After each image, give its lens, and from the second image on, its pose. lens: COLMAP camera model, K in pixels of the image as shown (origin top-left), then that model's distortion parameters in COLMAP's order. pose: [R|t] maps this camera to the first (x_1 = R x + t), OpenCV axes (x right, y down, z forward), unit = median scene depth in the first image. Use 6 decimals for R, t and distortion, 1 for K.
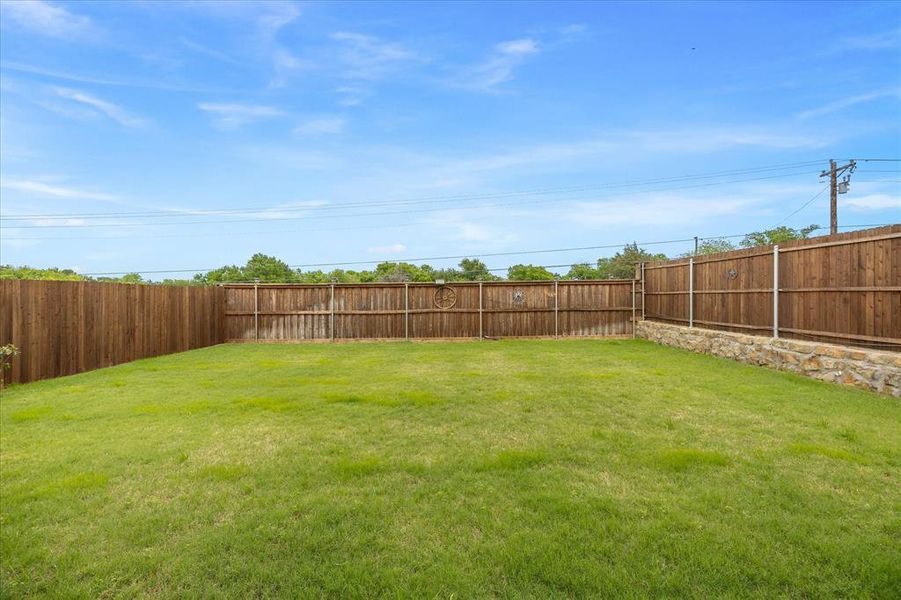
lens RADIAL K [[343.7, 0, 448.3], [0, 343.7, 298.1], [0, 0, 1]] dist [-0.003270, 0.000435]
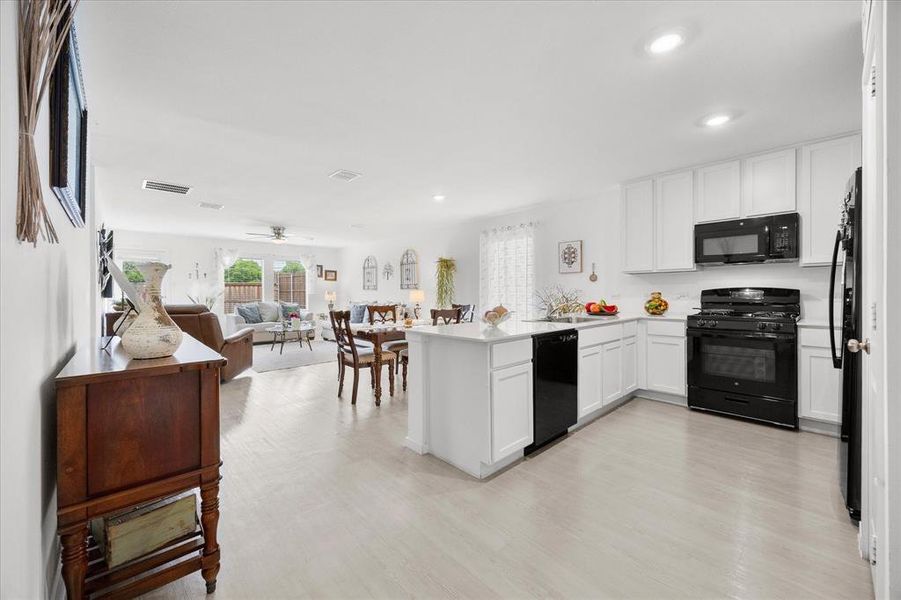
lens RADIAL K [[353.1, 0, 453.3], [0, 353.1, 293.6], [0, 0, 1]] dist [0.002586, -0.000339]
pose [[0.729879, -0.008351, 0.683525, -0.020530], [0.006339, 0.999965, 0.005448, -0.002912], [-0.683547, 0.000356, 0.729907, -0.946504]]
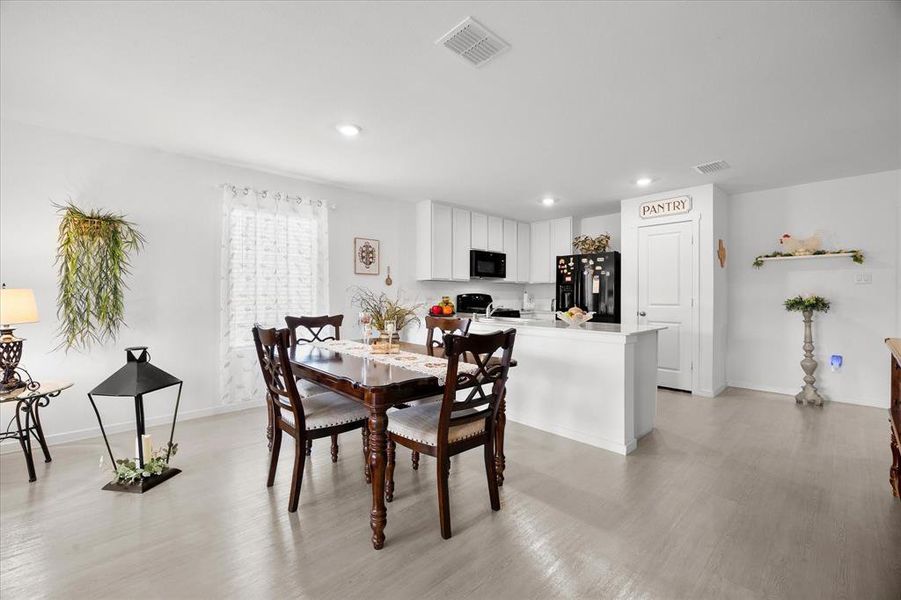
lens RADIAL K [[372.0, 0, 453.7], [0, 372.0, 295.1], [0, 0, 1]] dist [-0.013515, -0.000241]
pose [[-0.692449, 0.001259, 0.721465, 0.022322], [-0.000539, 0.999997, -0.002263, -0.001339], [-0.721466, -0.001956, -0.692447, -0.501389]]
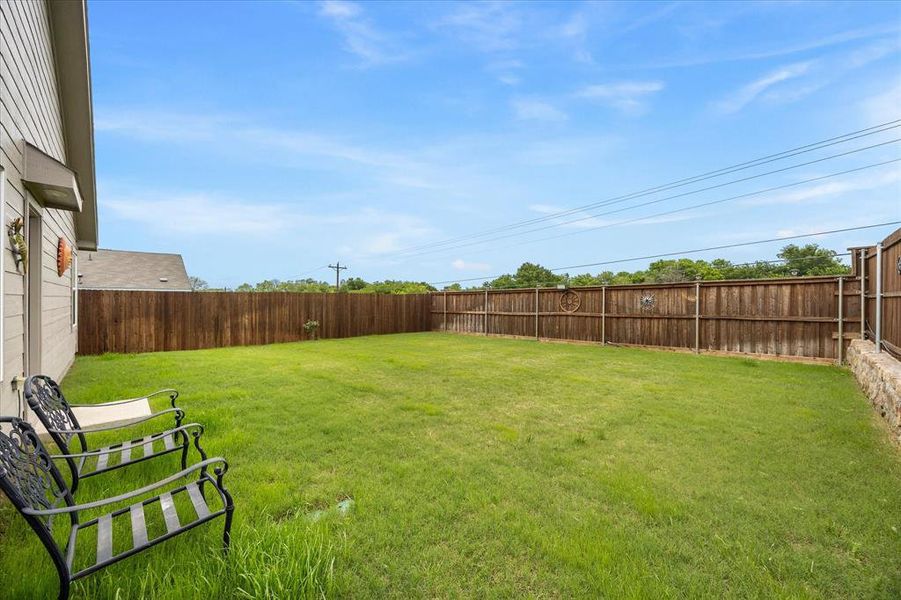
lens RADIAL K [[343.7, 0, 449.5], [0, 343.7, 302.5], [0, 0, 1]] dist [-0.003270, 0.000435]
pose [[0.692876, 0.006725, -0.721025, 0.492060], [-0.002634, 0.999973, 0.006795, -0.005607], [0.721051, -0.002809, 0.692876, 0.005530]]
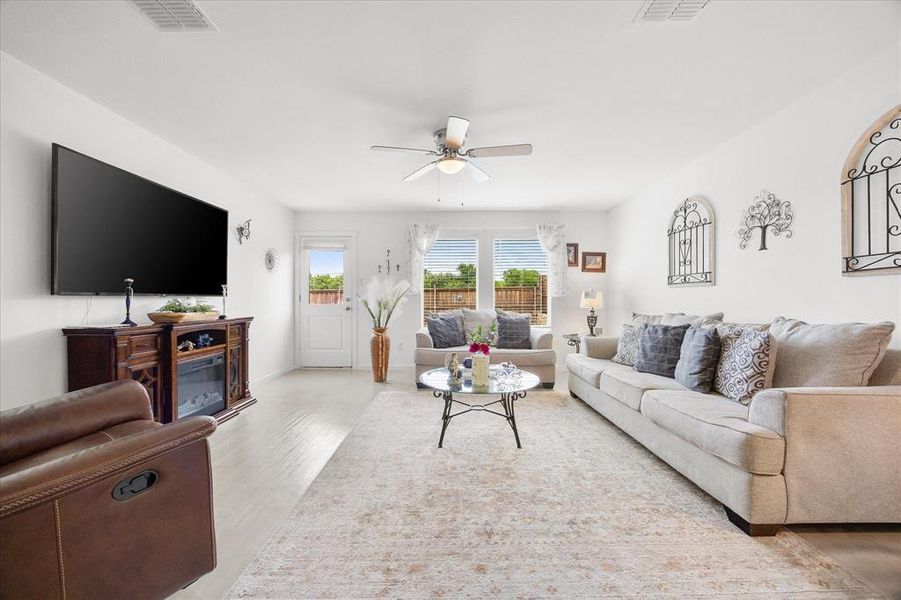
lens RADIAL K [[343.7, 0, 450.8], [0, 343.7, 303.5], [0, 0, 1]] dist [-0.003270, 0.000435]
pose [[0.999922, -0.000946, -0.012463, 0.182801], [0.001063, 0.999955, 0.009403, 0.005119], [0.012453, -0.009415, 0.999878, -0.536549]]
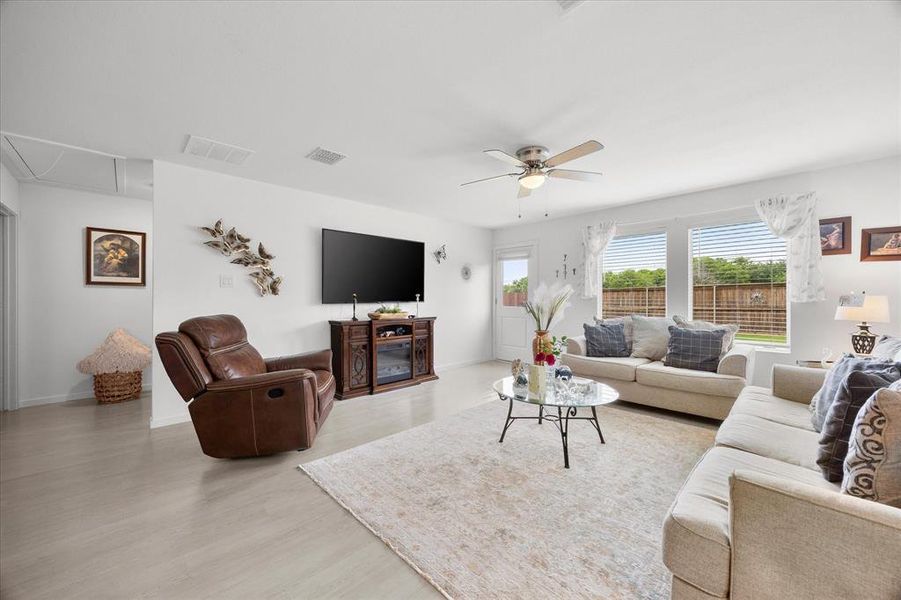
lens RADIAL K [[343.7, 0, 449.4], [0, 343.7, 300.6], [0, 0, 1]] dist [-0.003270, 0.000435]
pose [[0.687642, 0.004751, -0.726035, 0.327983], [0.001482, 0.999967, 0.007947, -0.003893], [0.726049, -0.006540, 0.687612, -0.511693]]
